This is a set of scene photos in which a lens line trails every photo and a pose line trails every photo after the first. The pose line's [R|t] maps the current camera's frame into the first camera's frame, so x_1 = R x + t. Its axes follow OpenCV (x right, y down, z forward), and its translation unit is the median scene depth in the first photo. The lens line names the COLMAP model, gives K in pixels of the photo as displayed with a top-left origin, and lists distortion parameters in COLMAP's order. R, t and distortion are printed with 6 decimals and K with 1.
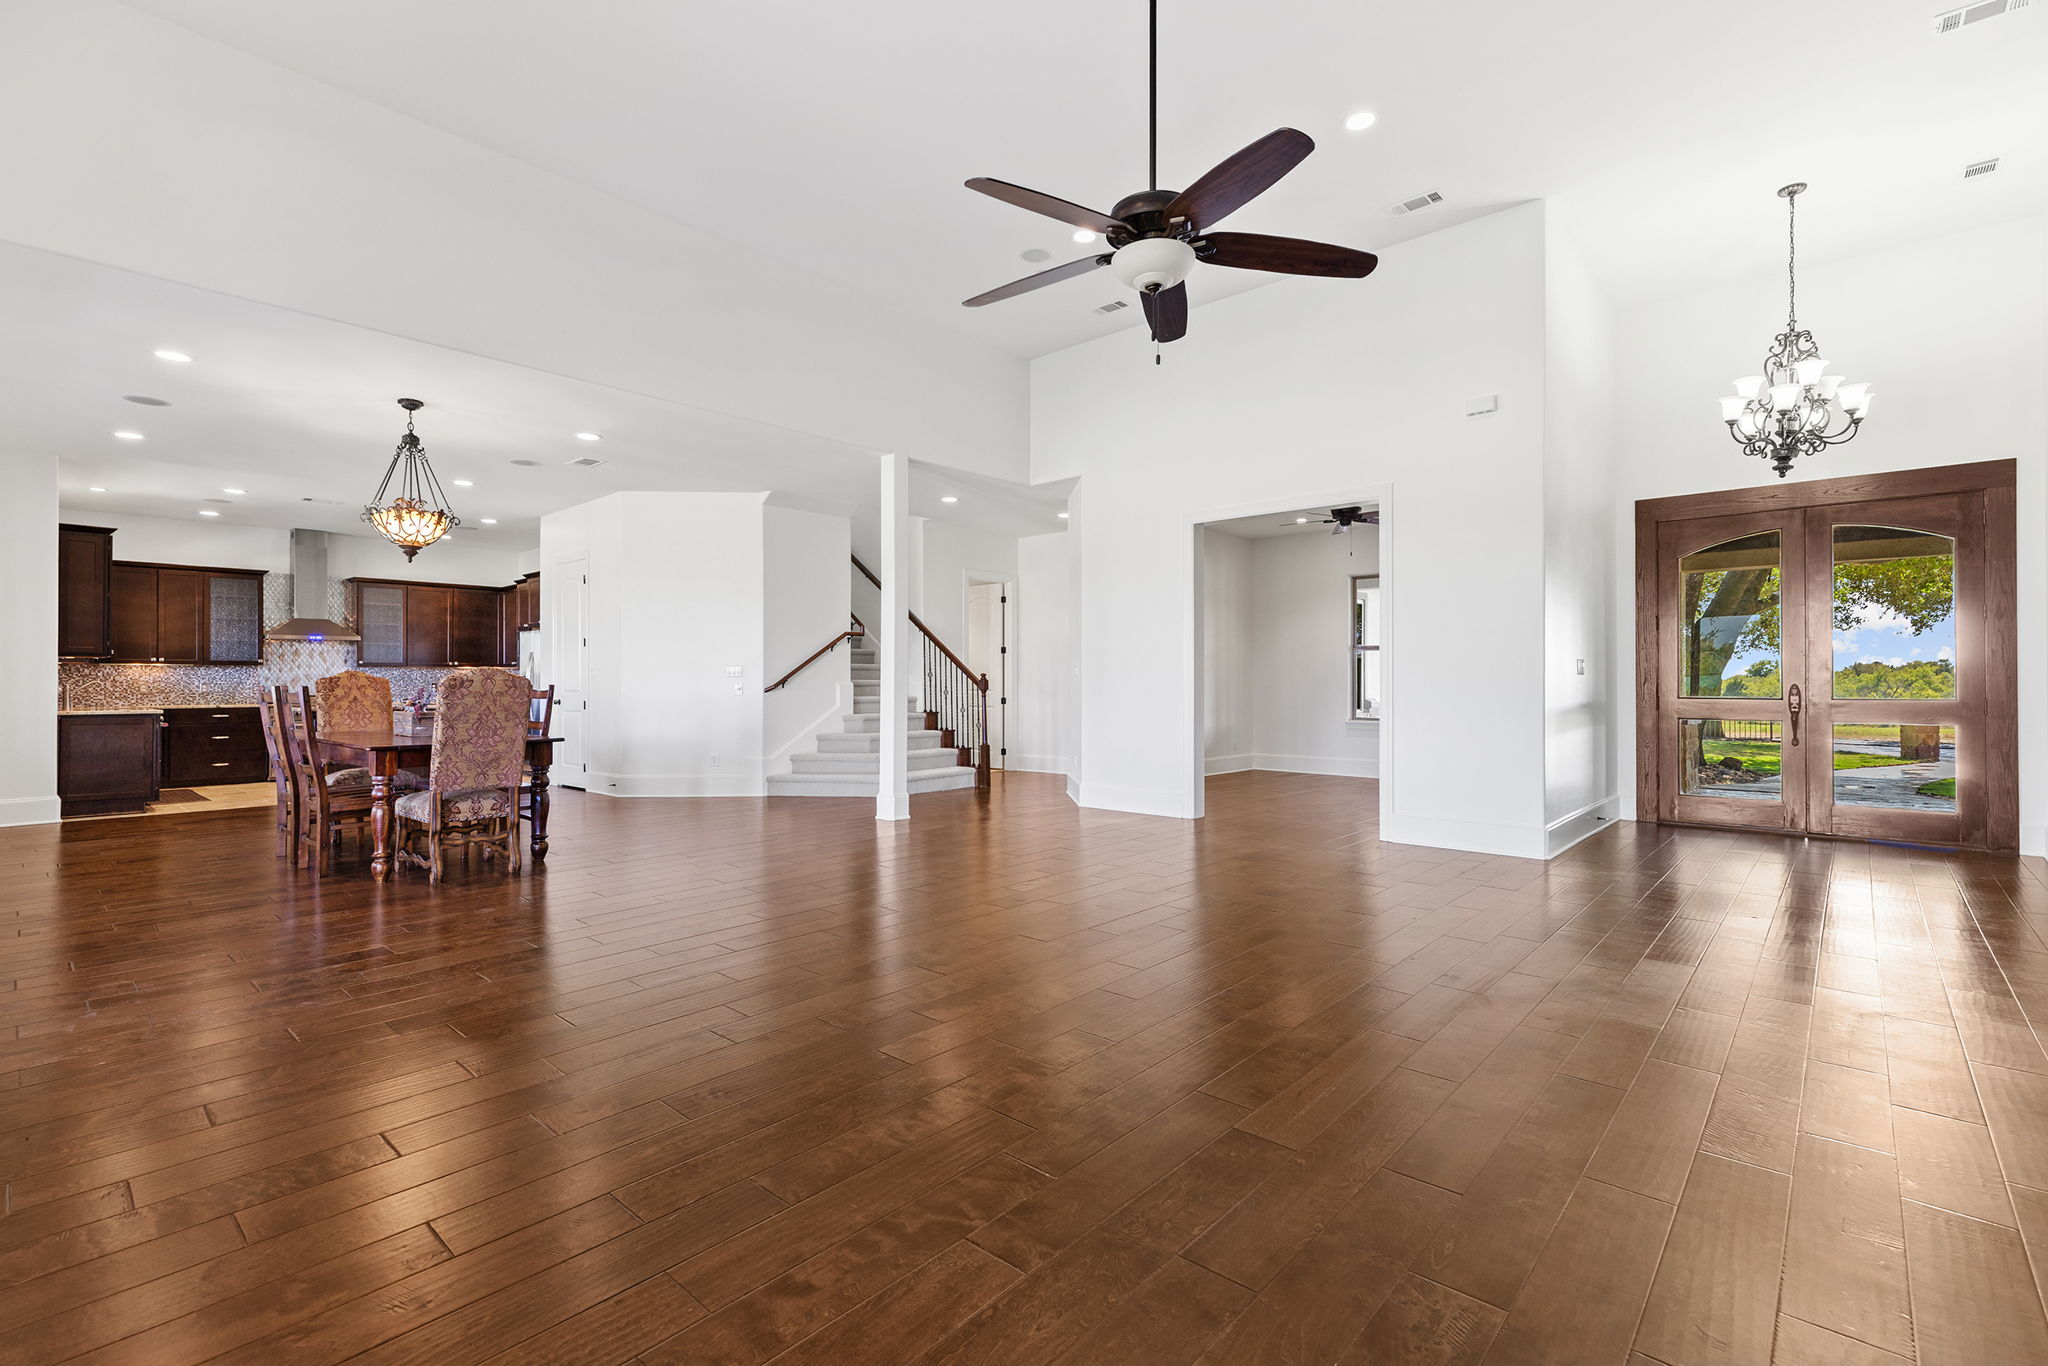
lens RADIAL K [[917.3, 0, 1025.6], [0, 917.3, 676.6], [0, 0, 1]] dist [0.001937, 0.000748]
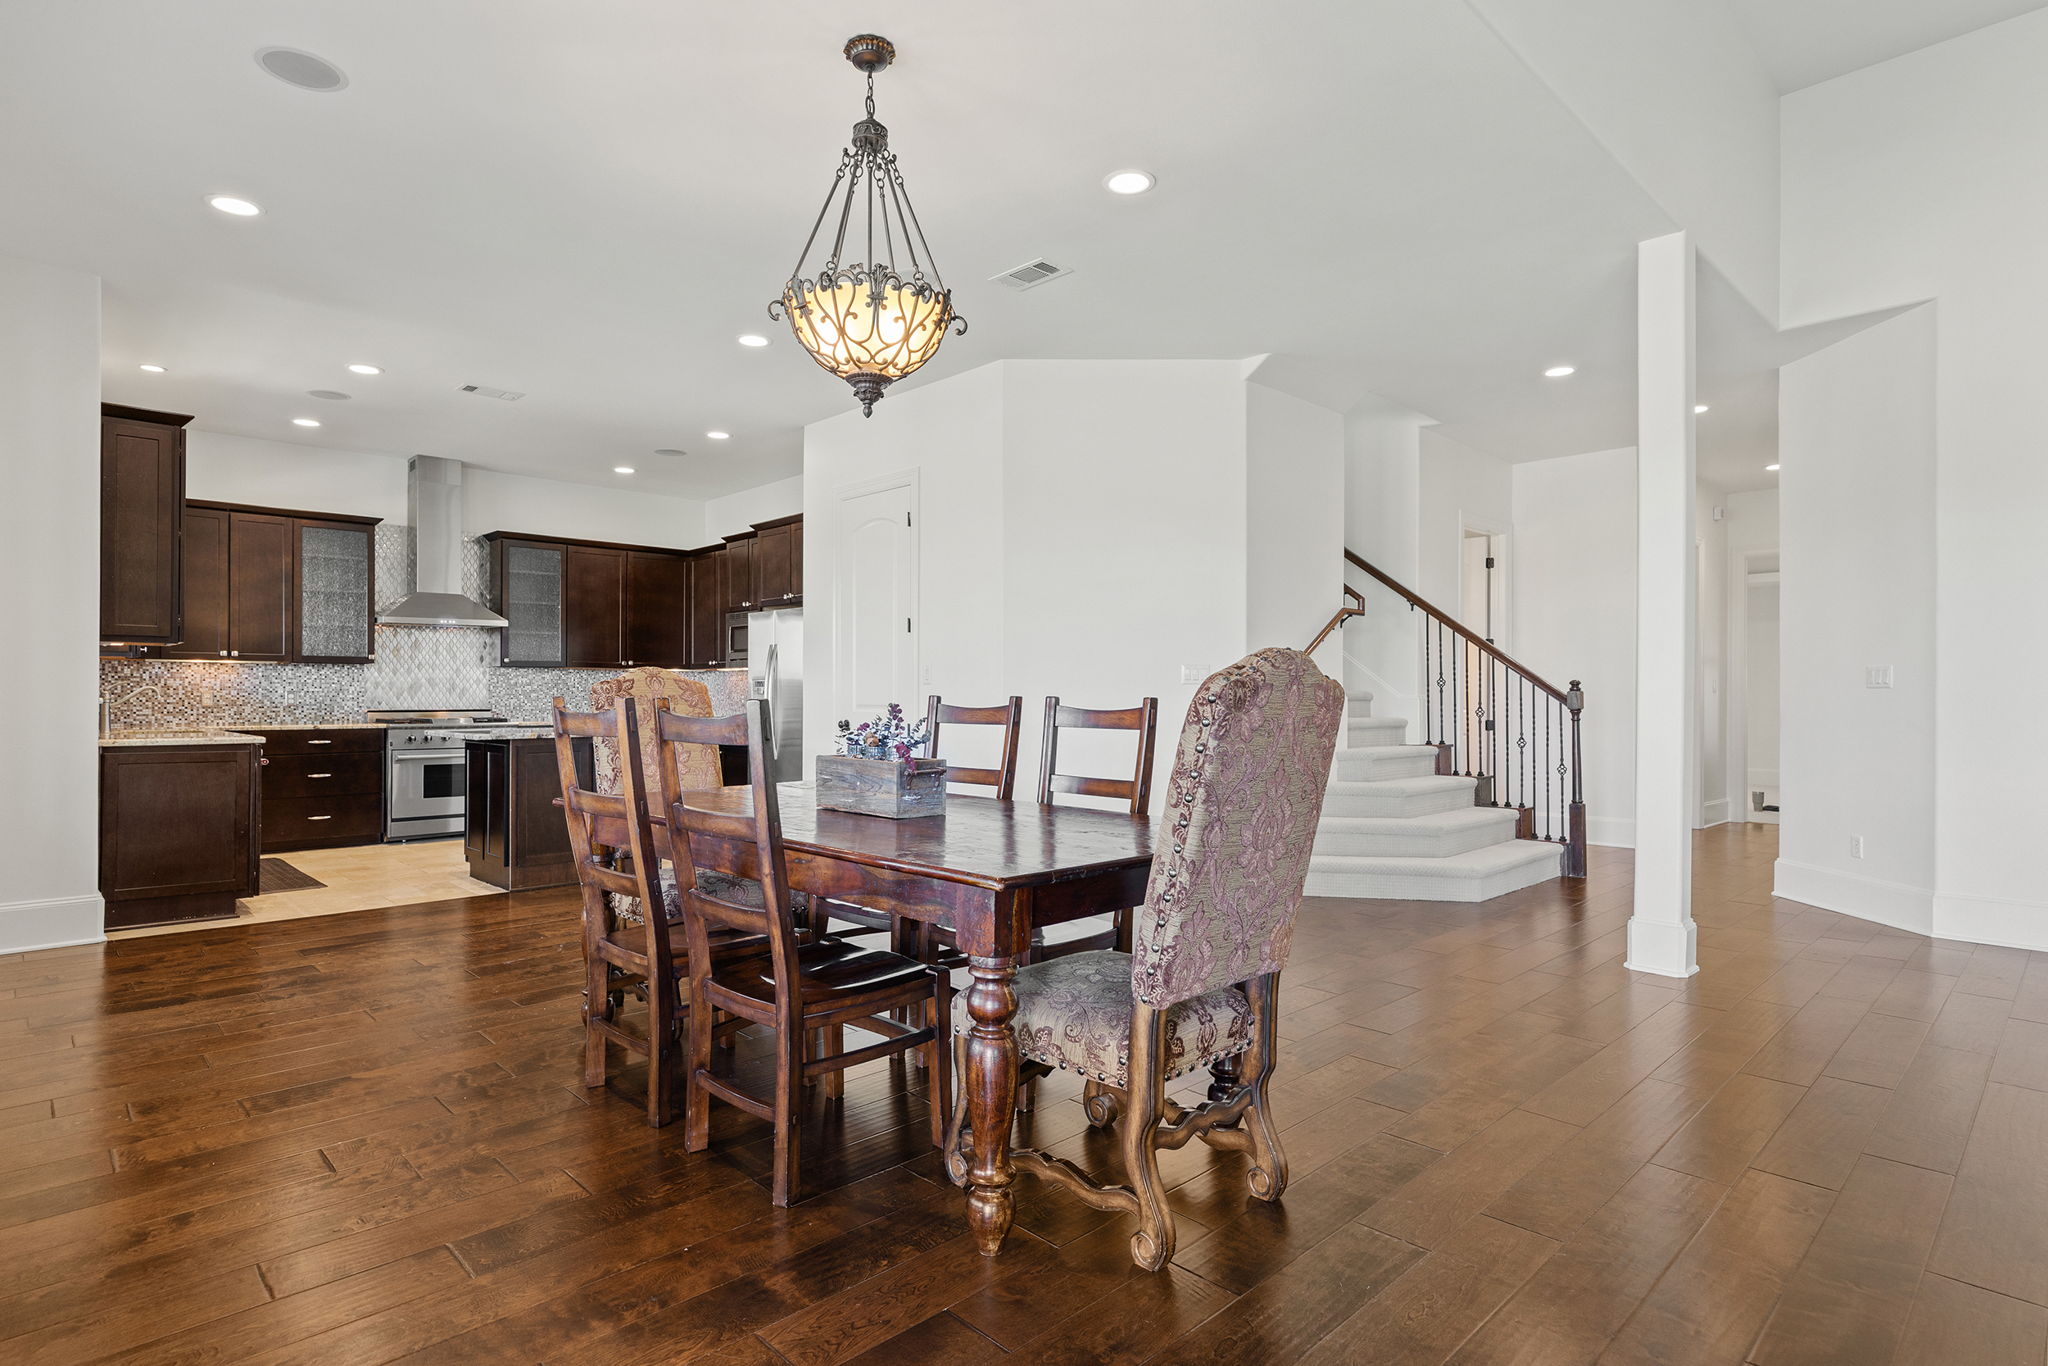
lens RADIAL K [[1058.2, 0, 1020.8], [0, 1058.2, 691.5], [0, 0, 1]] dist [-0.004118, 0.000039]
pose [[0.997462, 0.005020, -0.071029, -0.341788], [-0.004787, 0.999983, 0.003452, 0.002804], [0.071045, -0.003103, 0.997468, 0.306215]]
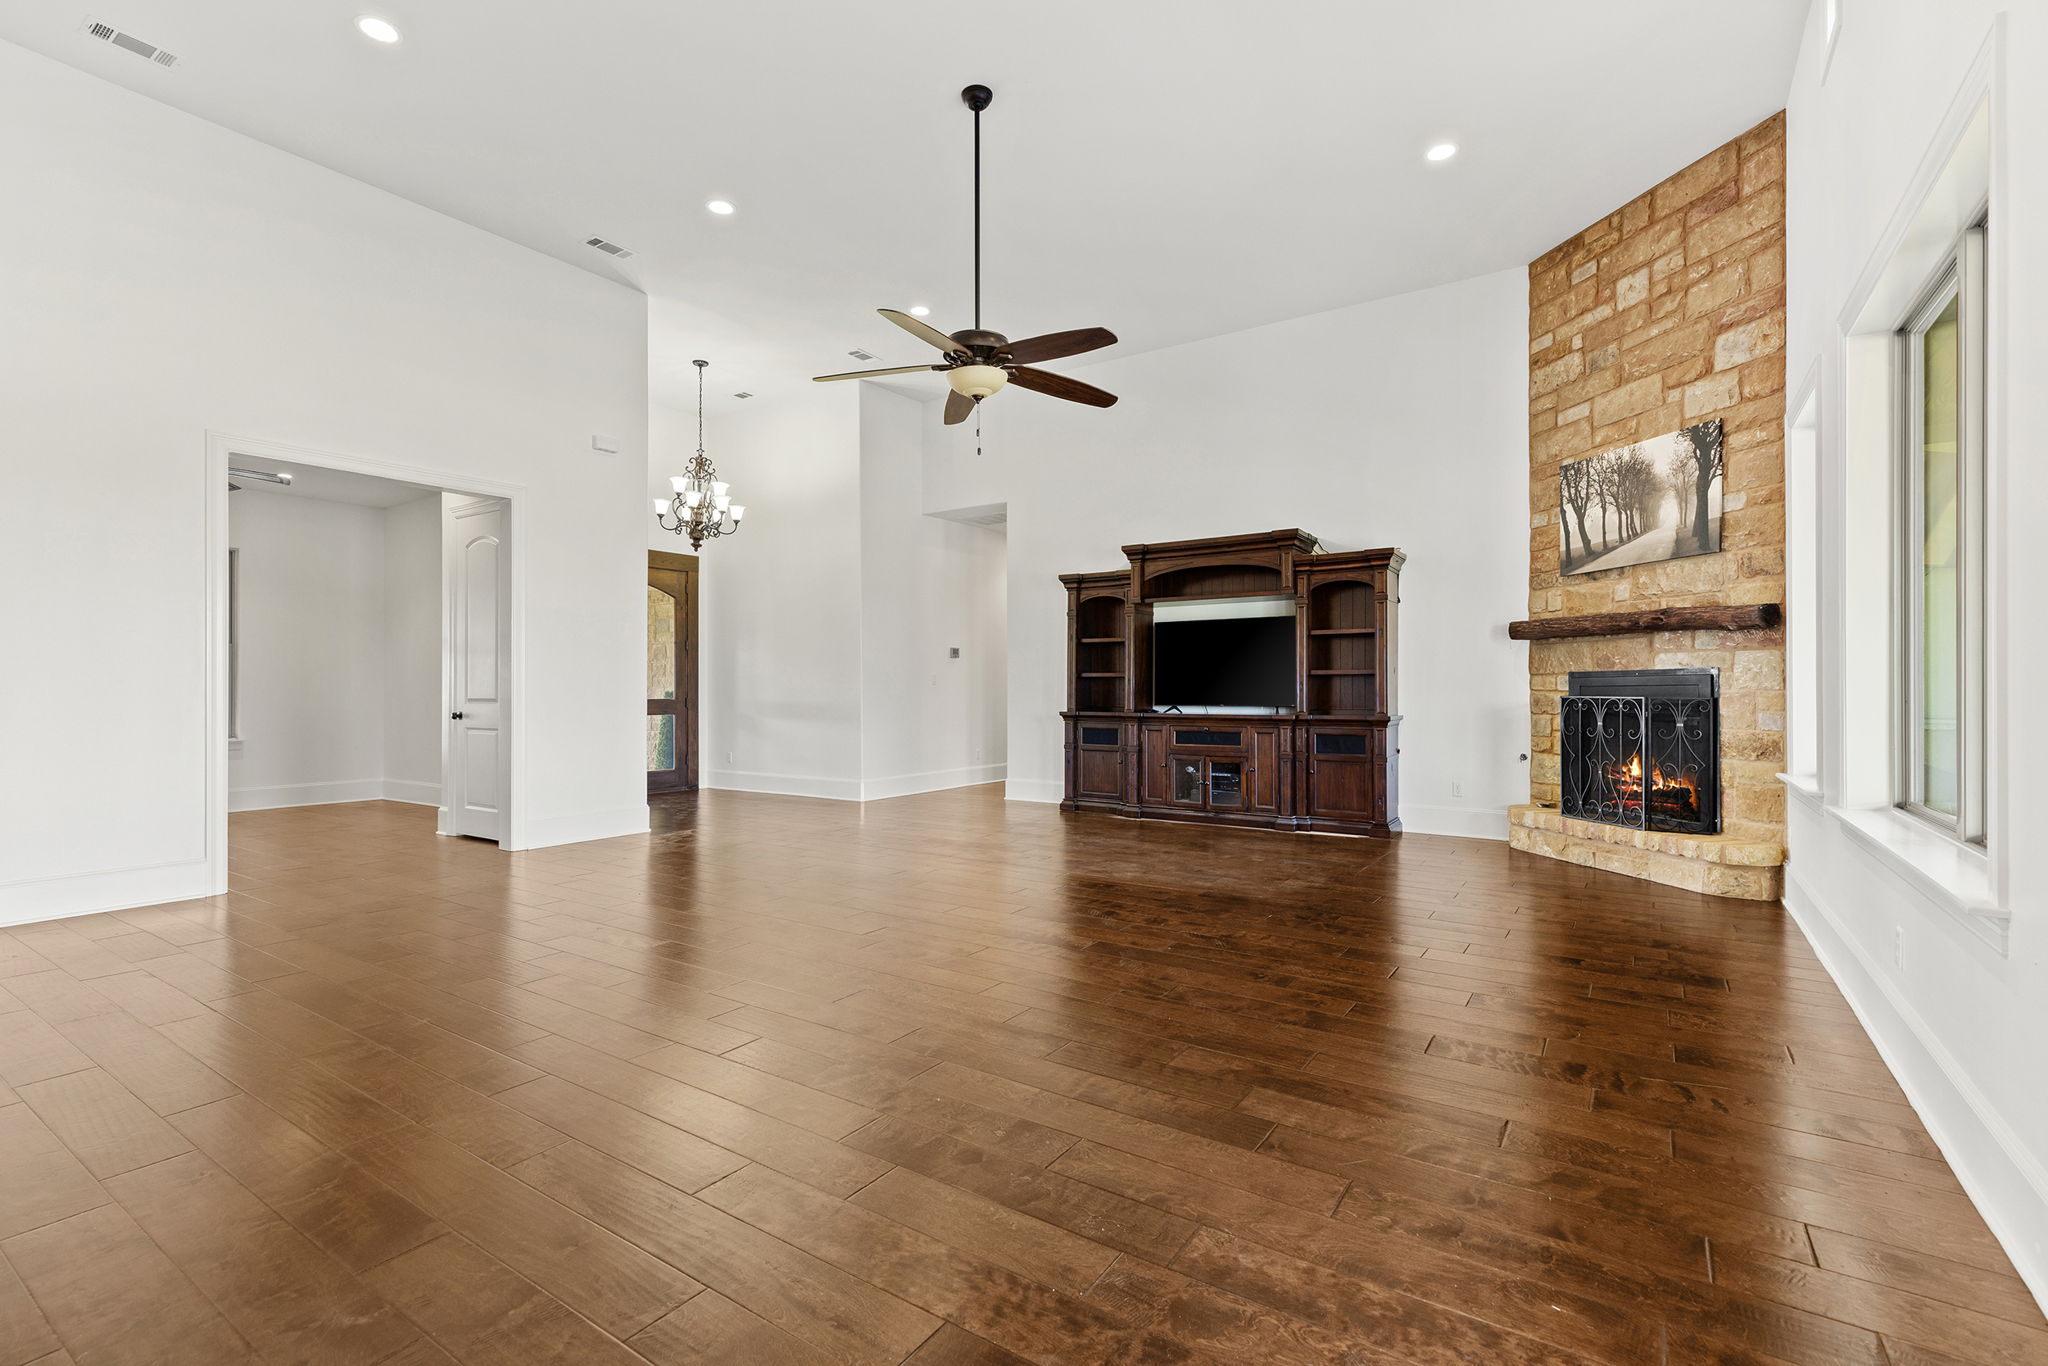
lens RADIAL K [[917.3, 0, 1021.3], [0, 917.3, 683.1], [0, 0, 1]] dist [0.001937, 0.000748]
pose [[-0.134968, 0.003397, 0.990844, -0.591085], [-0.003345, 0.999987, -0.003884, 0.002193], [-0.990844, -0.003839, -0.134954, 0.544008]]
